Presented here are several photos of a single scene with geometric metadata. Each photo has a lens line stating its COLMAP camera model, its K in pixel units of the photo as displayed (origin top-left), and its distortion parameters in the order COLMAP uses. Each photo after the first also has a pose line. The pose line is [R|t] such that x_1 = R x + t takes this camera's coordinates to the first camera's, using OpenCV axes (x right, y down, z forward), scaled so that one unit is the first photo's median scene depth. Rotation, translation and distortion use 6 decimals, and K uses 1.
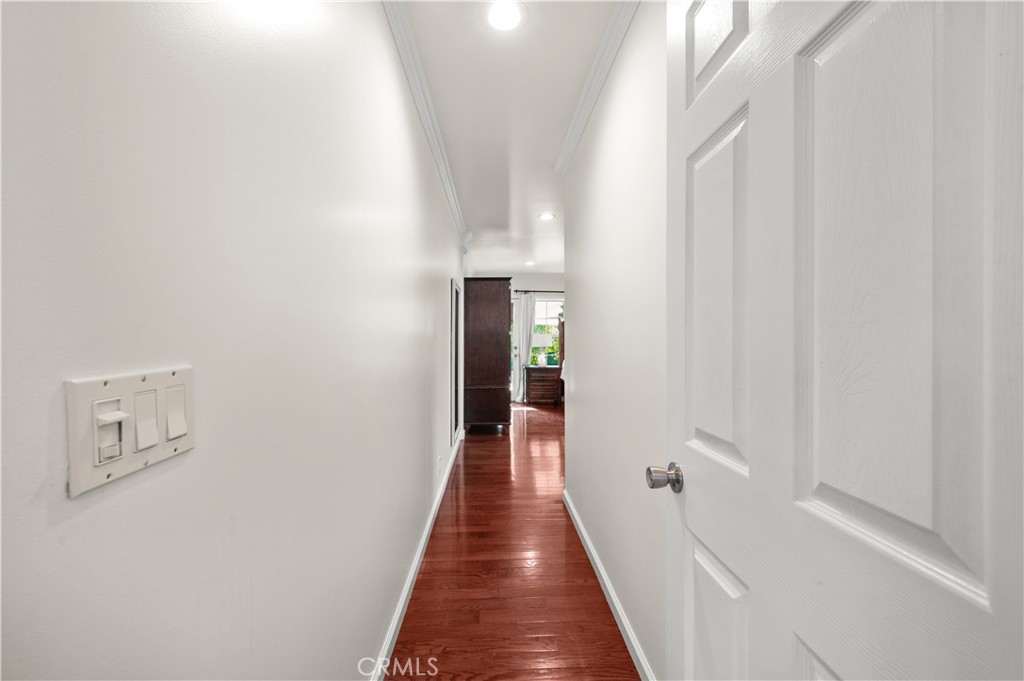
lens RADIAL K [[413.7, 0, 510.4], [0, 413.7, 341.2], [0, 0, 1]] dist [-0.000082, -0.000364]
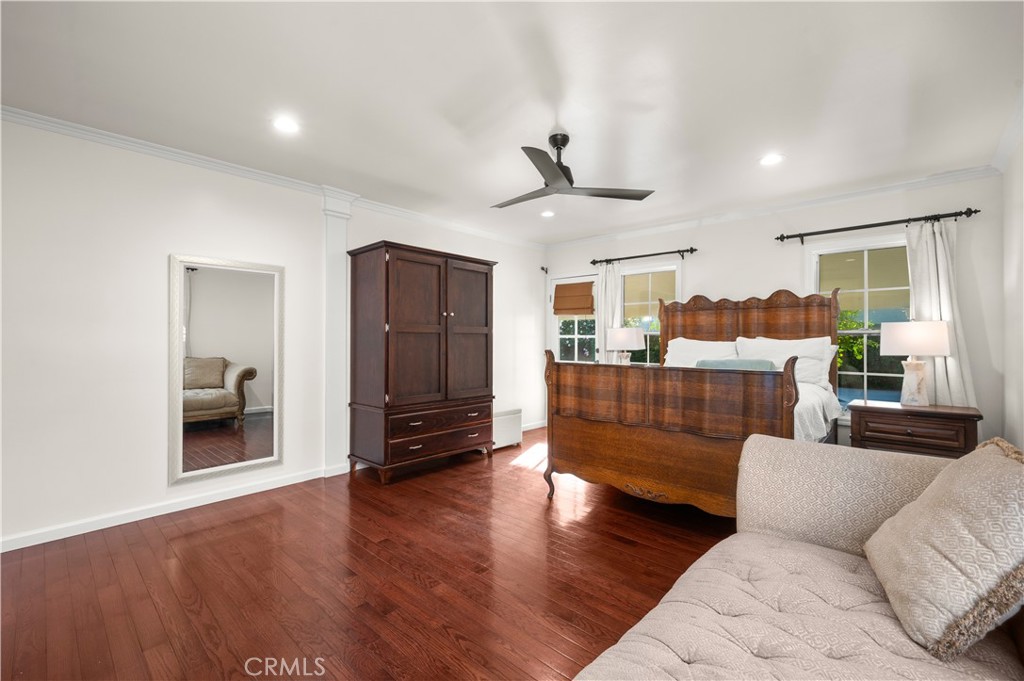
lens RADIAL K [[436.2, 0, 513.8], [0, 436.2, 336.2], [0, 0, 1]] dist [-0.000136, 0.000119]
pose [[0.705477, -0.003177, -0.708726, 0.412349], [-0.001975, 0.999977, -0.006448, -0.002107], [0.708730, 0.005948, 0.705454, 0.443581]]
